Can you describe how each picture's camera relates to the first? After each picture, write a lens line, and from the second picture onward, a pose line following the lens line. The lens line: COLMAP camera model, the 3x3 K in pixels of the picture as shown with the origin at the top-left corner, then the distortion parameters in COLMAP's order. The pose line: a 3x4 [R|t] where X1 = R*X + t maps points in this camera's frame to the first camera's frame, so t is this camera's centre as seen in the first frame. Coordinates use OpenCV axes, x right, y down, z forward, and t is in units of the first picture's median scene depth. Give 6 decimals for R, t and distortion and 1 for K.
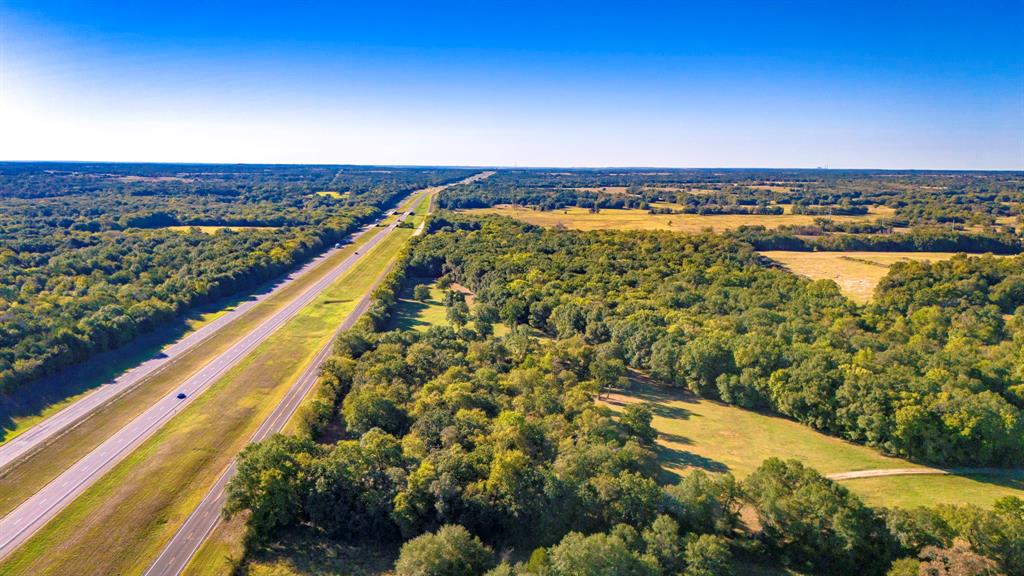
lens RADIAL K [[731.1, 0, 514.5], [0, 731.1, 286.9], [0, 0, 1]] dist [0.060615, -0.062667]
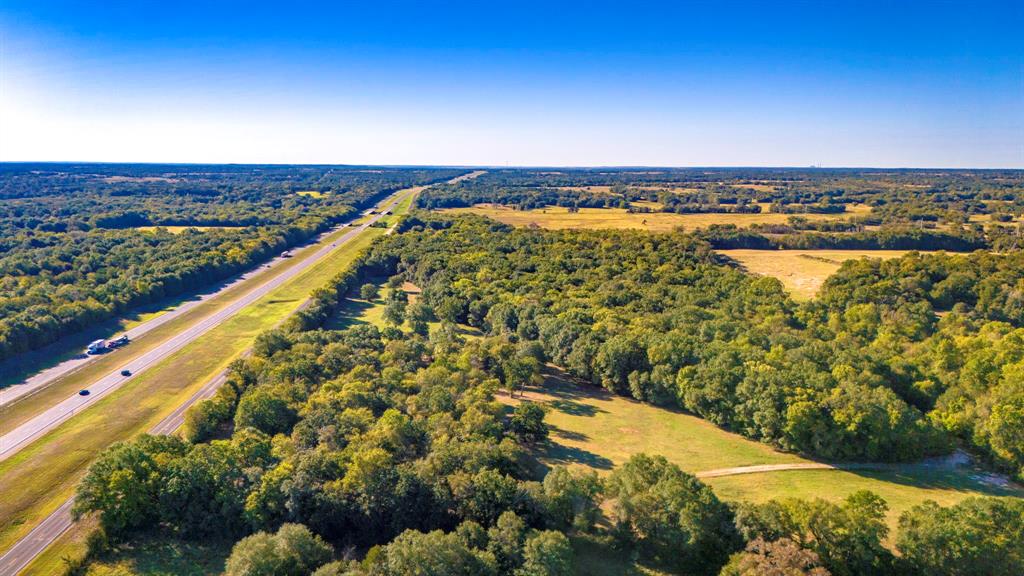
lens RADIAL K [[731.1, 0, 514.5], [0, 731.1, 286.9], [0, 0, 1]] dist [0.060615, -0.062667]
pose [[0.999949, -0.003755, 0.009418, 0.071562], [0.003748, 0.999993, 0.000774, 0.001082], [-0.009420, -0.000739, 0.999955, -0.000497]]
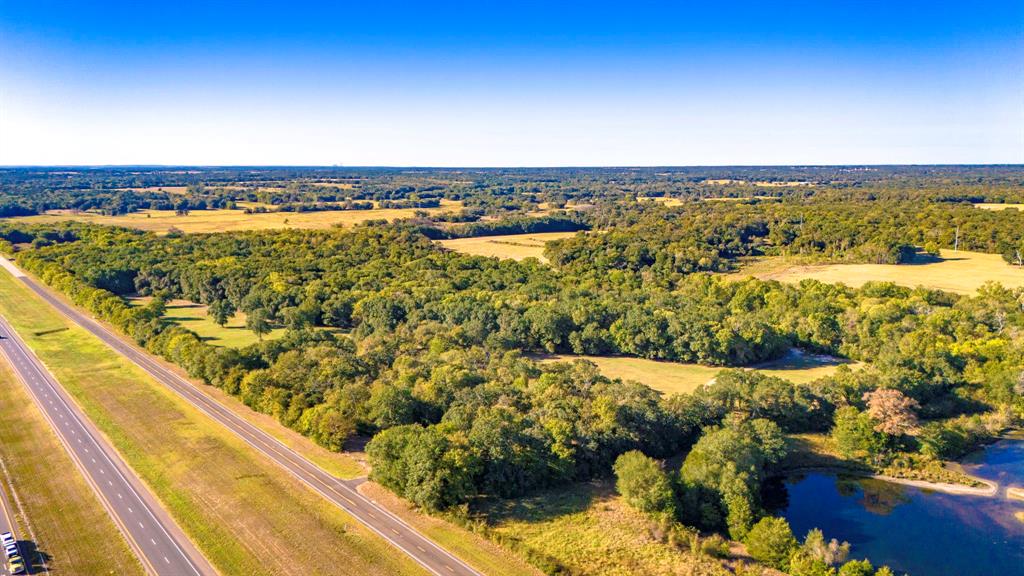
lens RADIAL K [[731.1, 0, 514.5], [0, 731.1, 286.9], [0, 0, 1]] dist [0.060615, -0.062667]
pose [[0.817275, -0.102267, 0.567100, -0.319817], [0.100618, 0.994334, 0.034307, -0.006259], [-0.567395, 0.029022, 0.822934, 0.024961]]
